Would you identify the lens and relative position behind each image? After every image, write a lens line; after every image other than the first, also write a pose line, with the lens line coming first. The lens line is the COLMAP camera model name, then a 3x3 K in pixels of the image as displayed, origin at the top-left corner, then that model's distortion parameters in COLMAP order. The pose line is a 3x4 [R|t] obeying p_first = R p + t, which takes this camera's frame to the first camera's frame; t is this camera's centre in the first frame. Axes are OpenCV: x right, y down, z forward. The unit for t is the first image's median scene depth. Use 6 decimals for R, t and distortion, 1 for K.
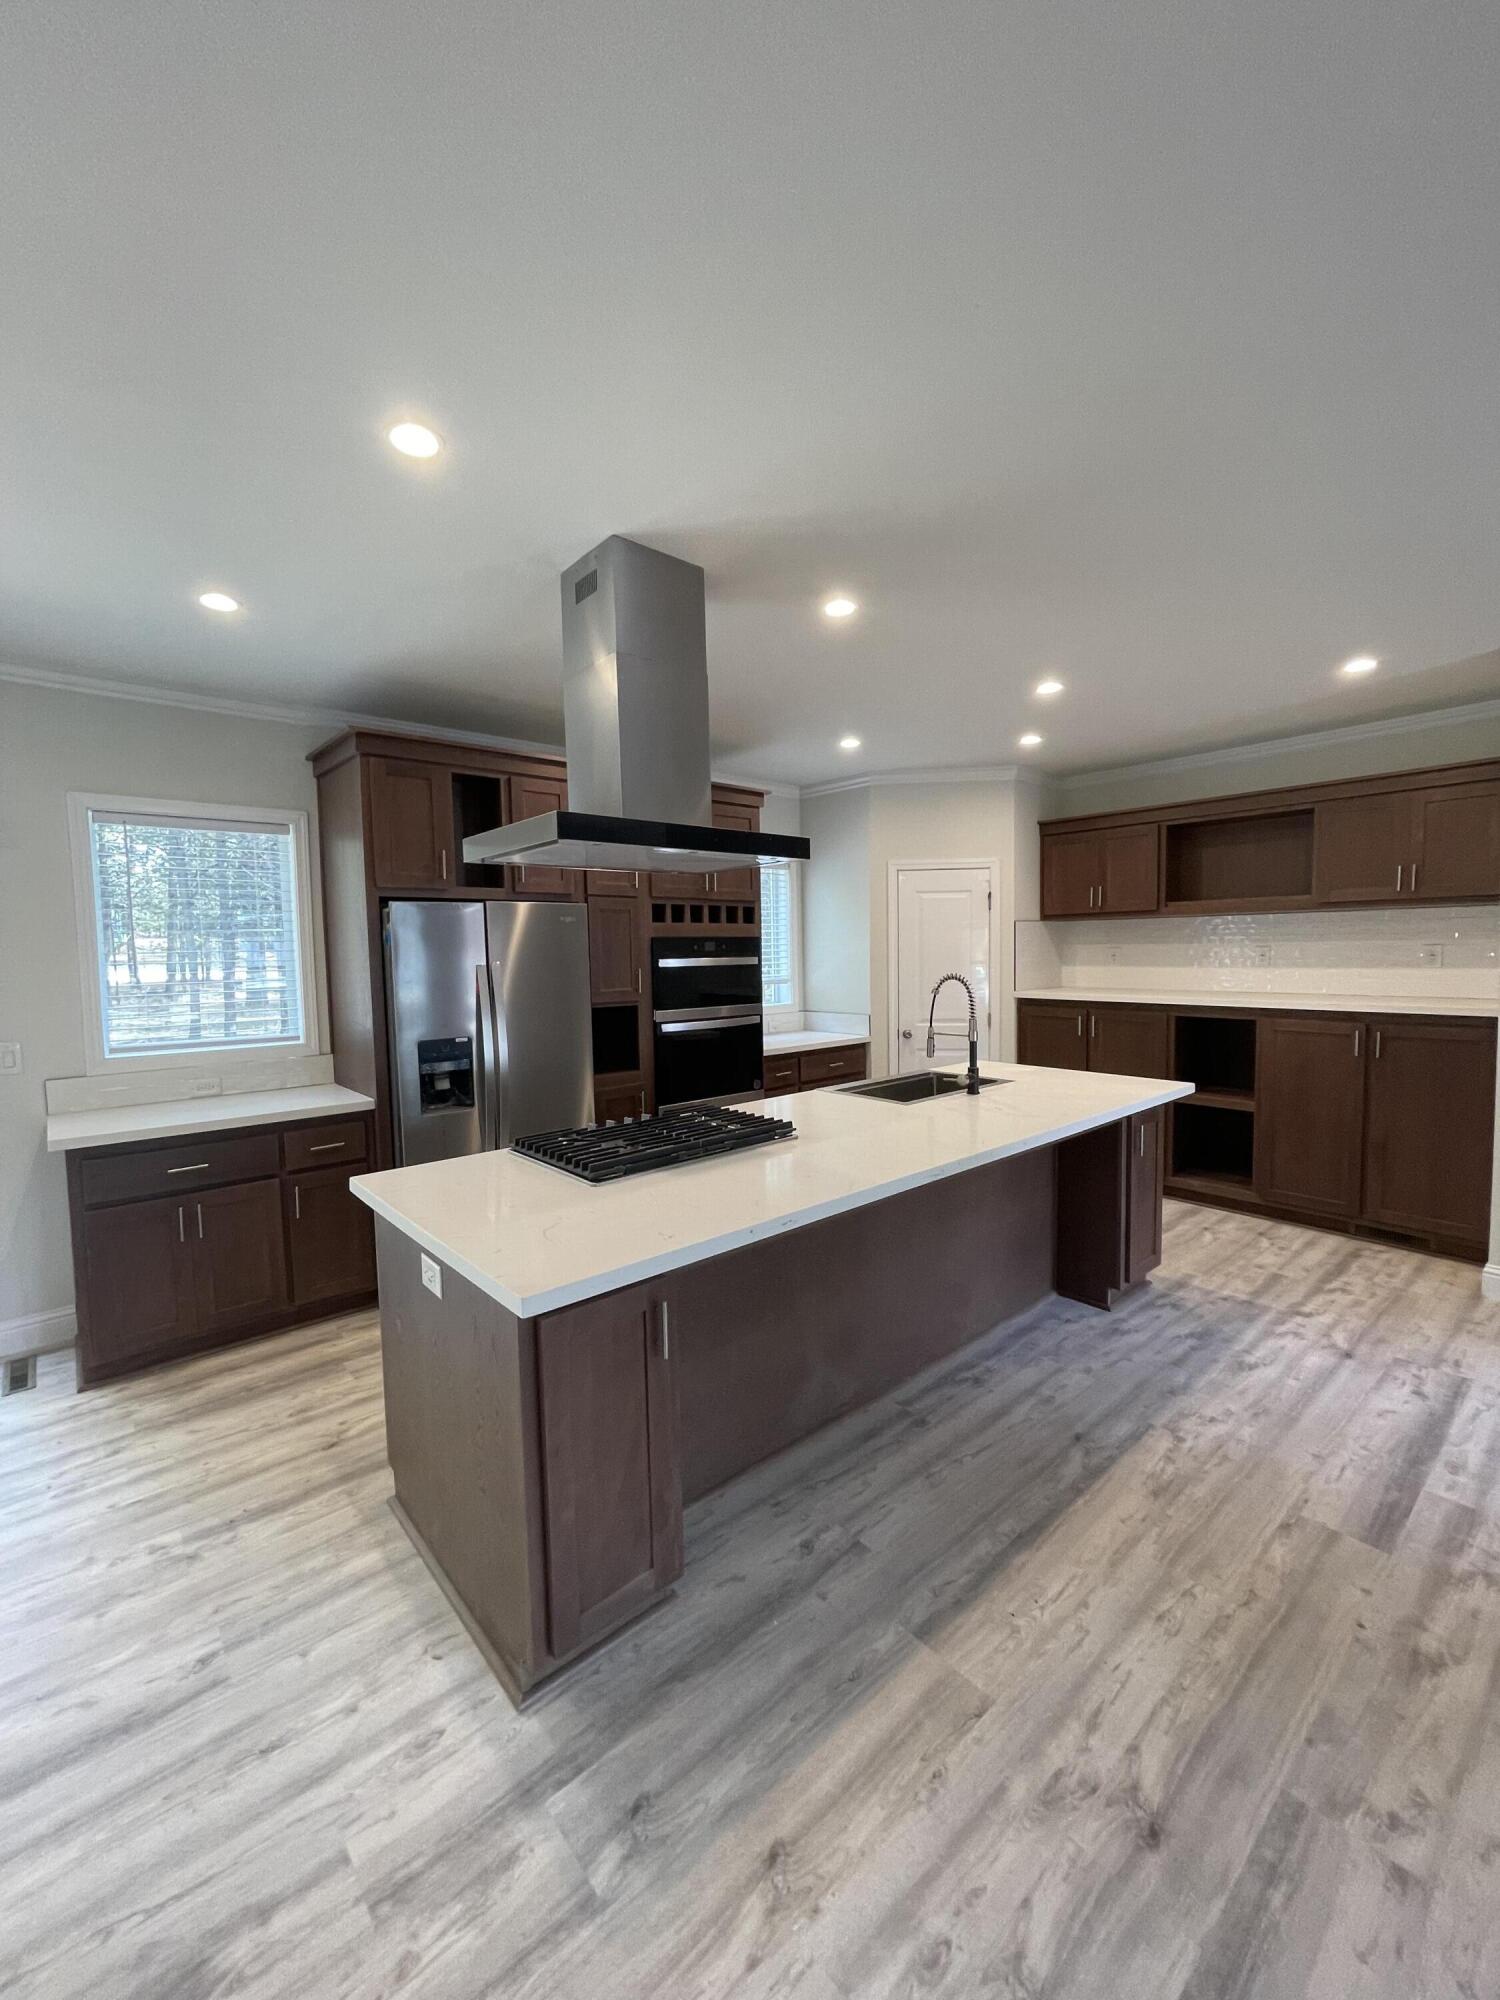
lens RADIAL K [[796.0, 0, 750.0], [0, 796.0, 1000.0], [0, 0, 1]] dist [-0.001354, -0.000492]
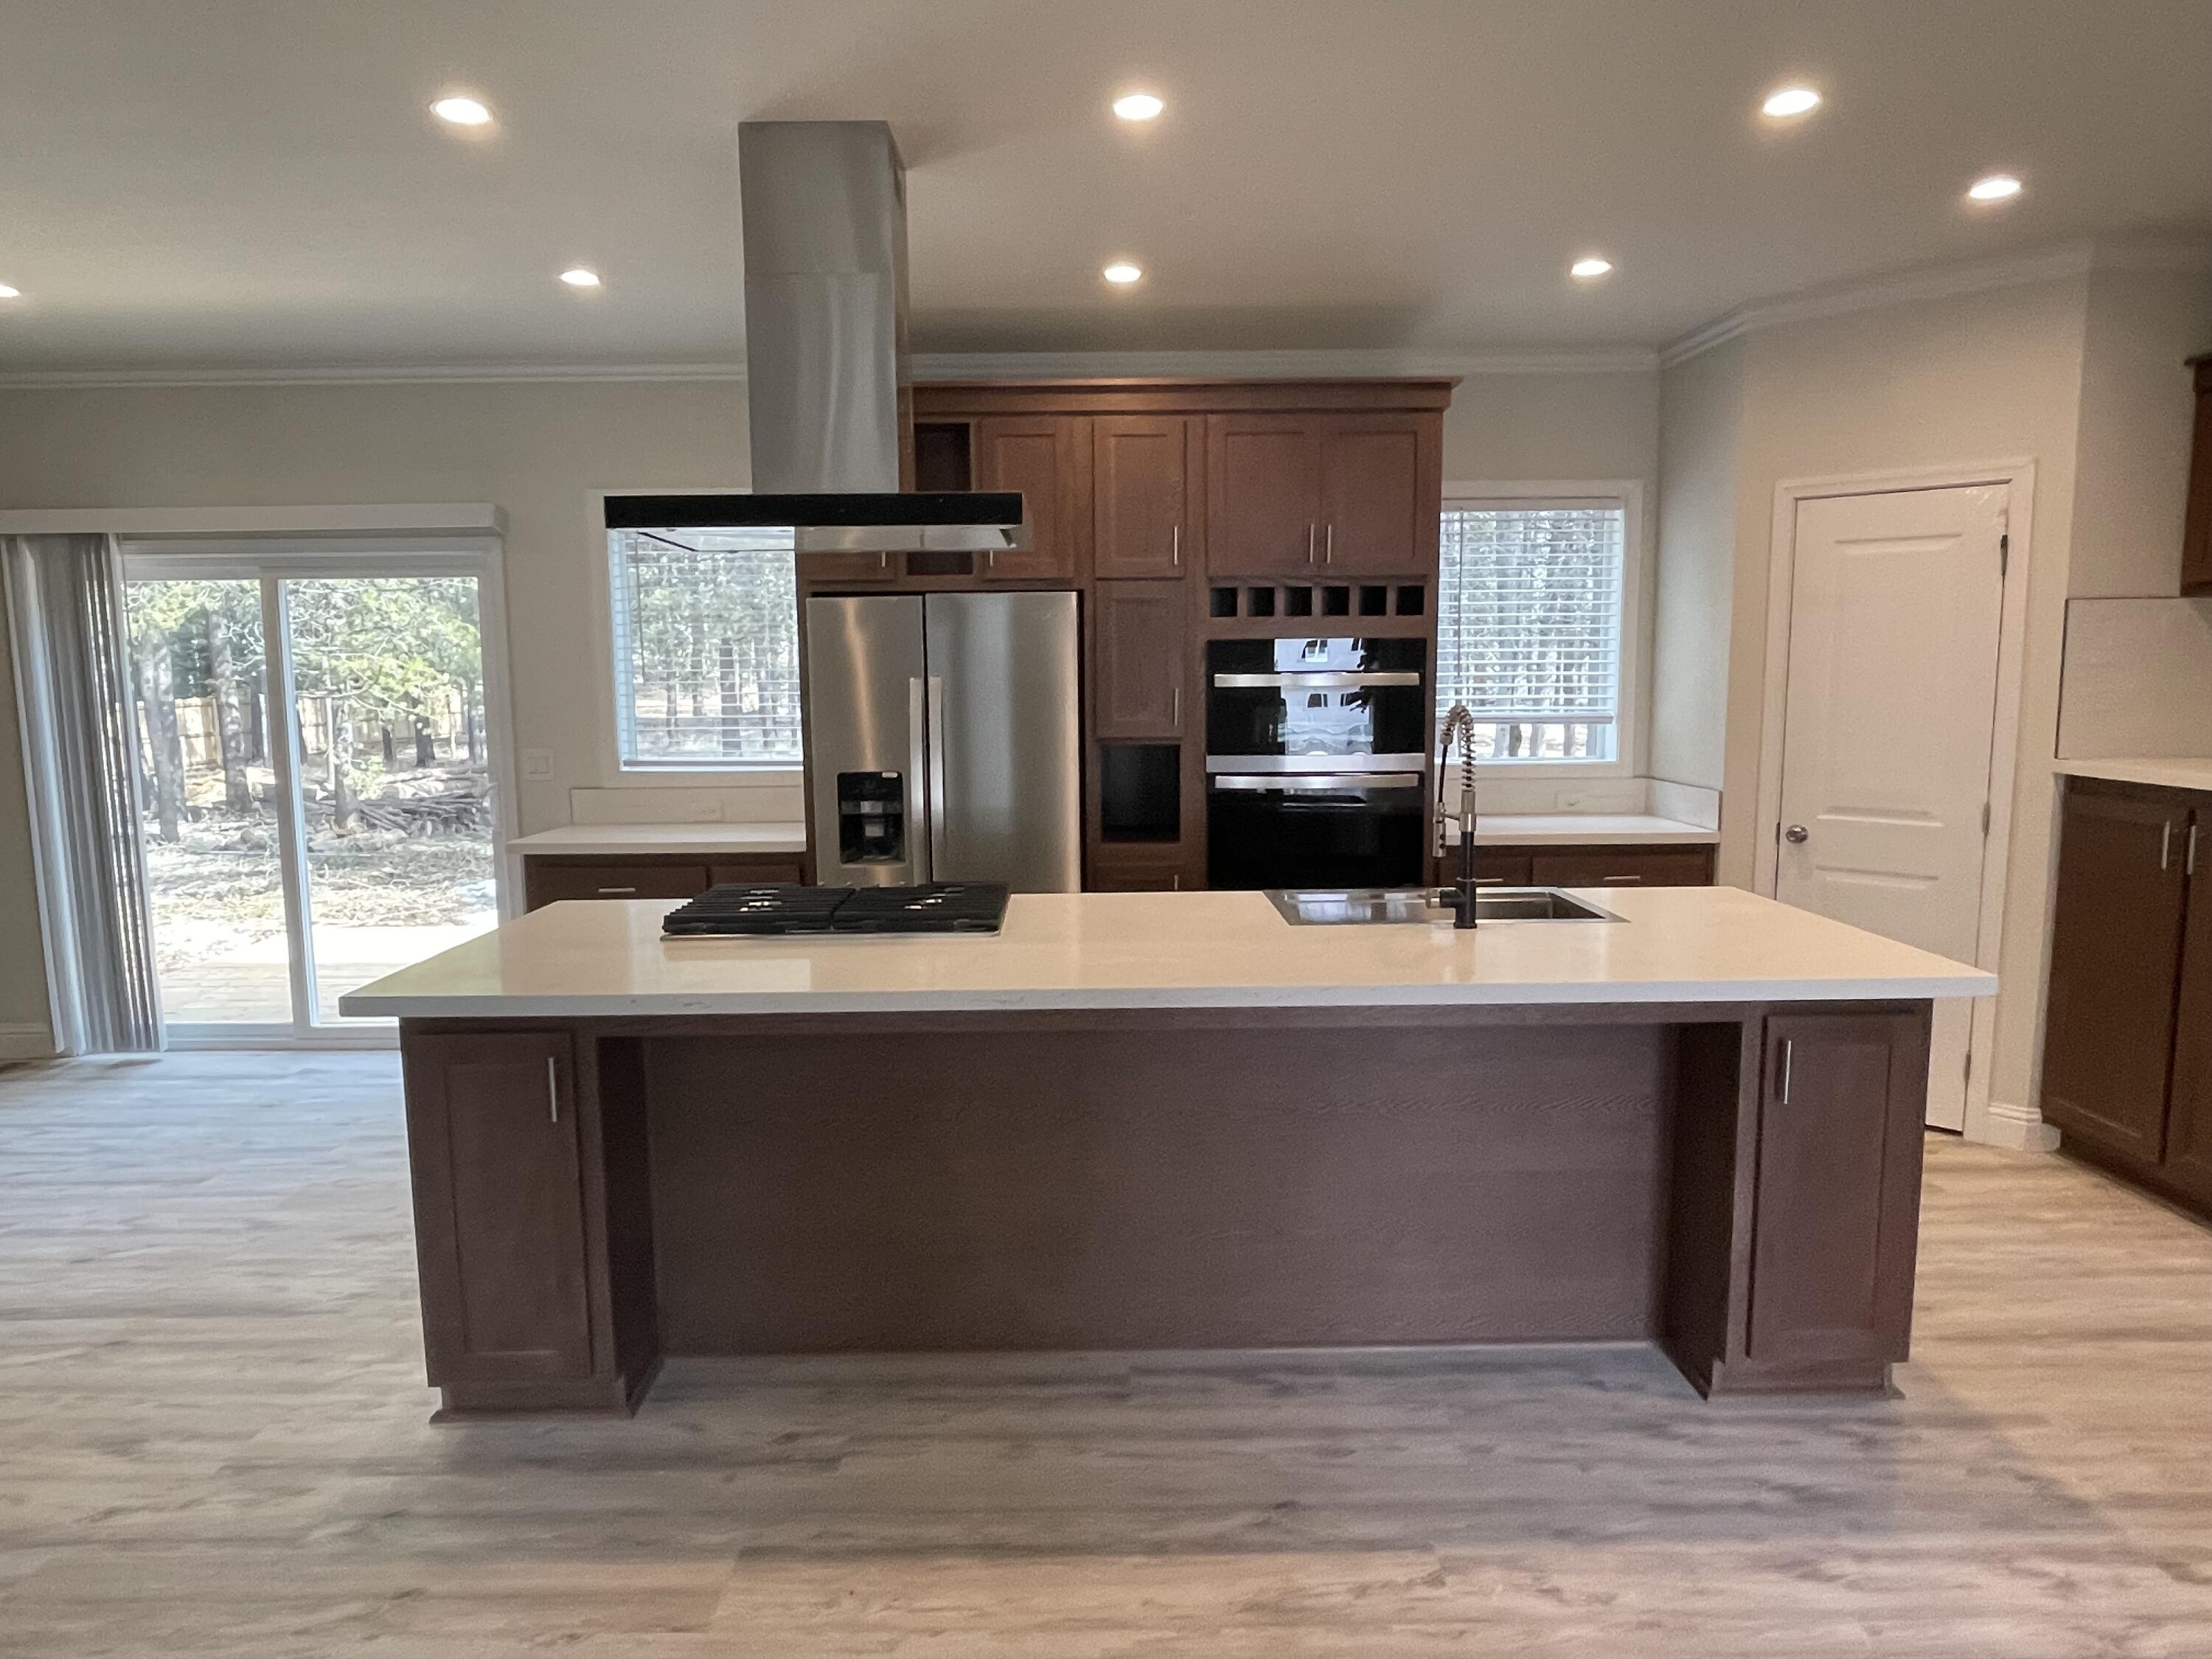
lens RADIAL K [[1345.7, 0, 1100.6], [0, 1345.7, 845.2], [0, 0, 1]] dist [-0.005238, 0.002102]
pose [[0.764724, 0.094669, -0.637365, 0.736253], [-0.044874, 0.994571, 0.093884, -0.017040], [0.642793, -0.043194, 0.764821, 0.144710]]
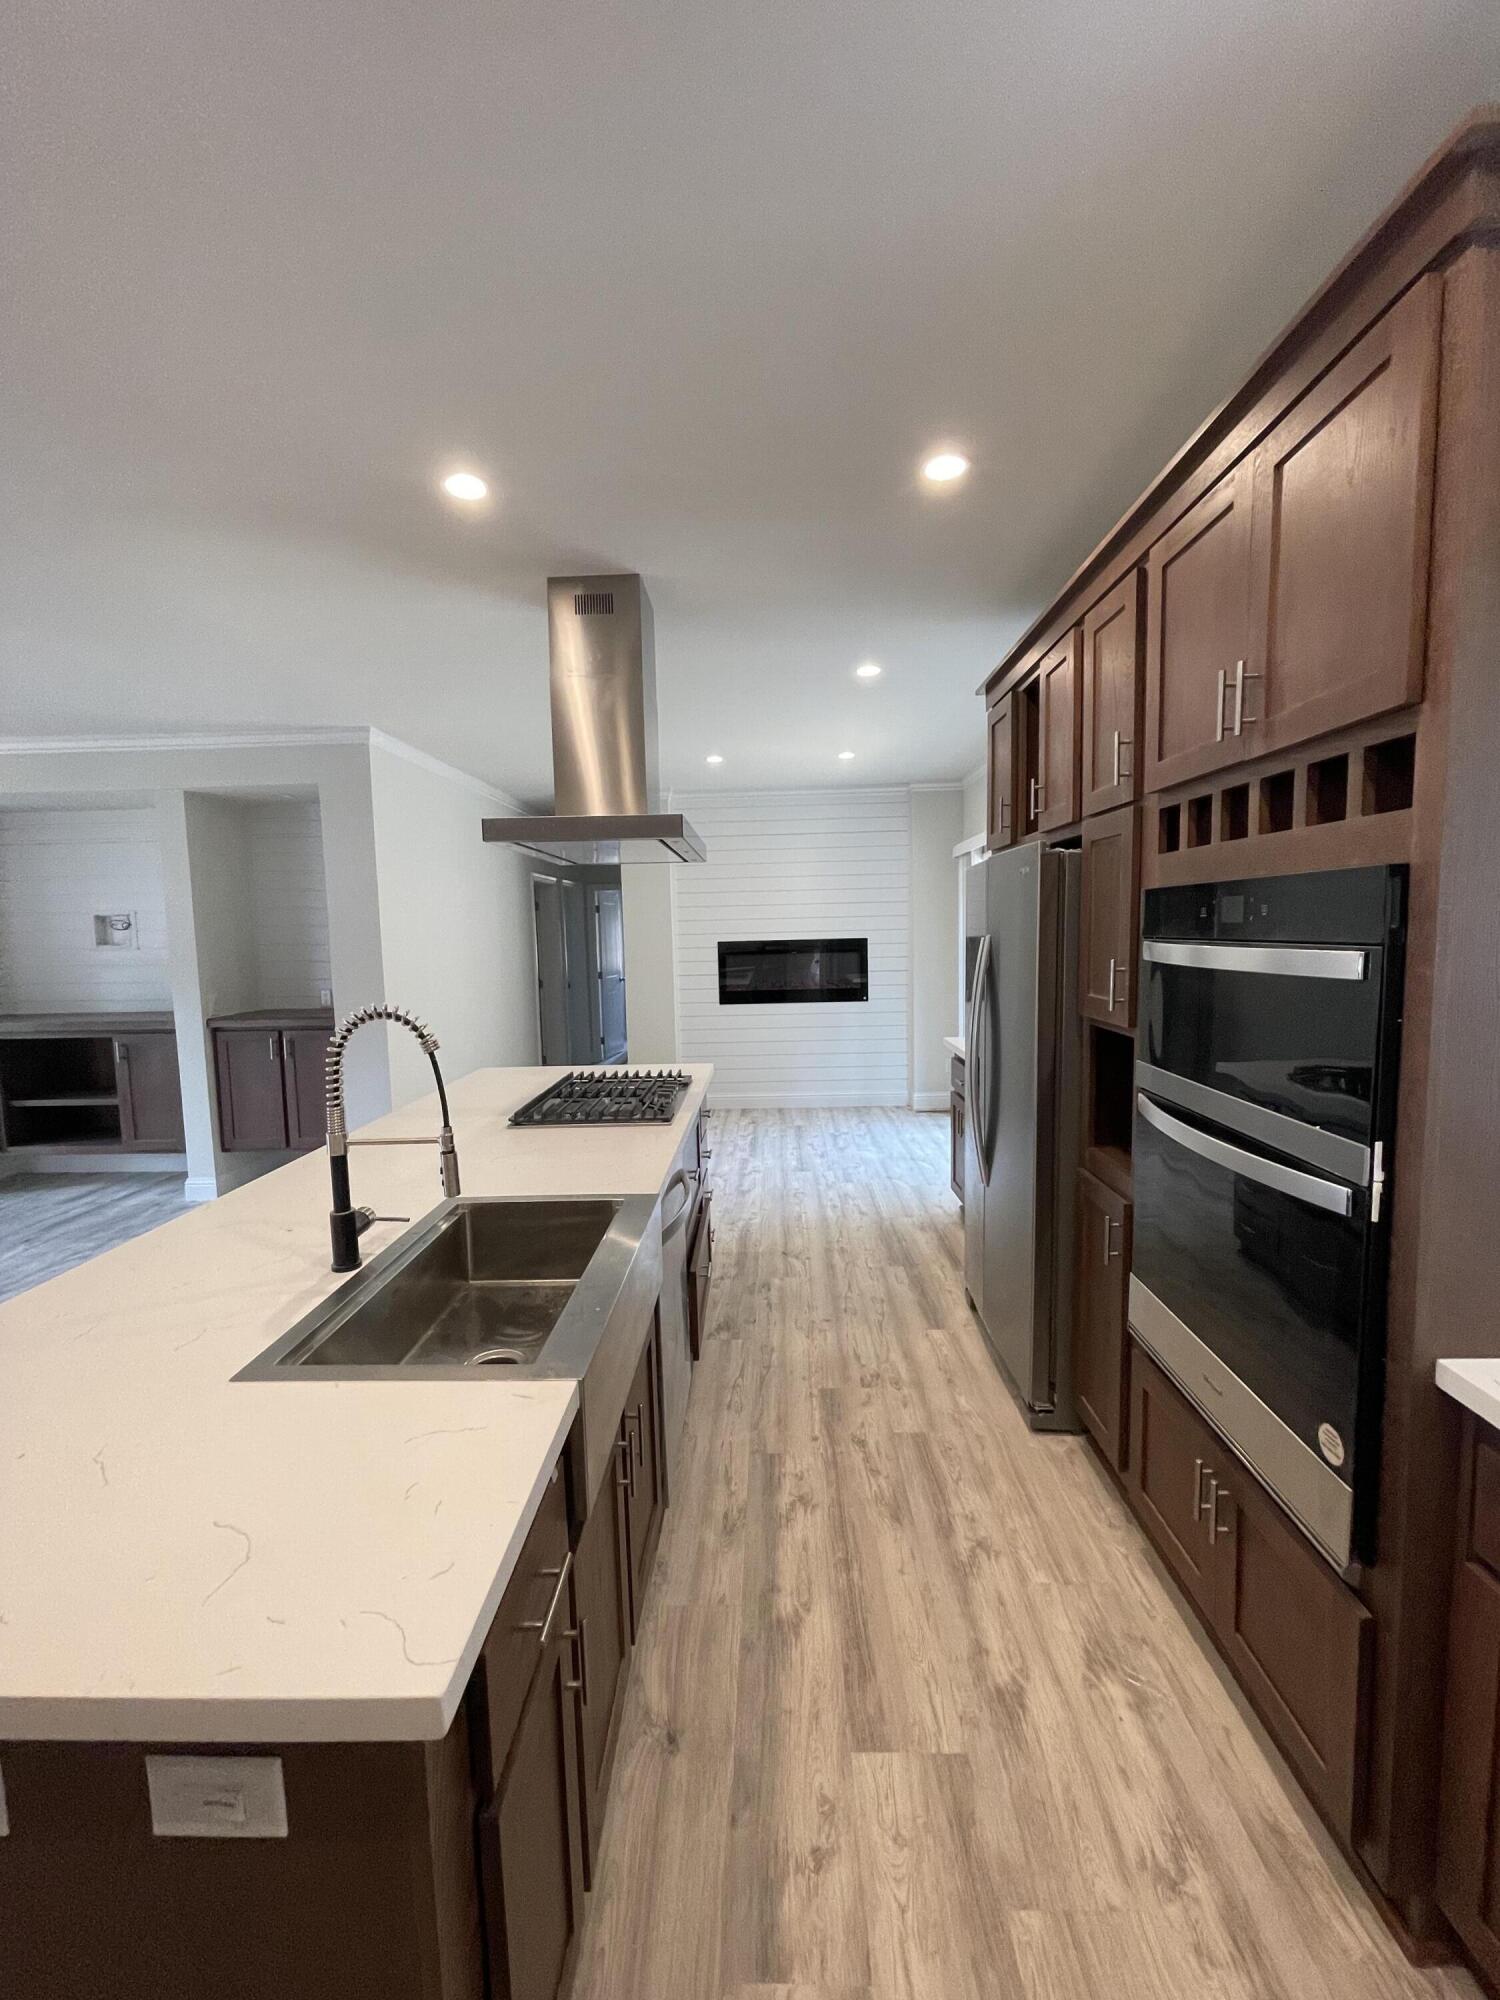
lens RADIAL K [[796.0, 0, 750.0], [0, 796.0, 1000.0], [0, 0, 1]] dist [-0.001354, -0.000492]
pose [[-0.680600, 0.104295, -0.725194, 0.475465], [-0.001881, 0.989564, 0.144082, -0.115533], [0.732653, 0.099426, -0.673301, 1.606432]]
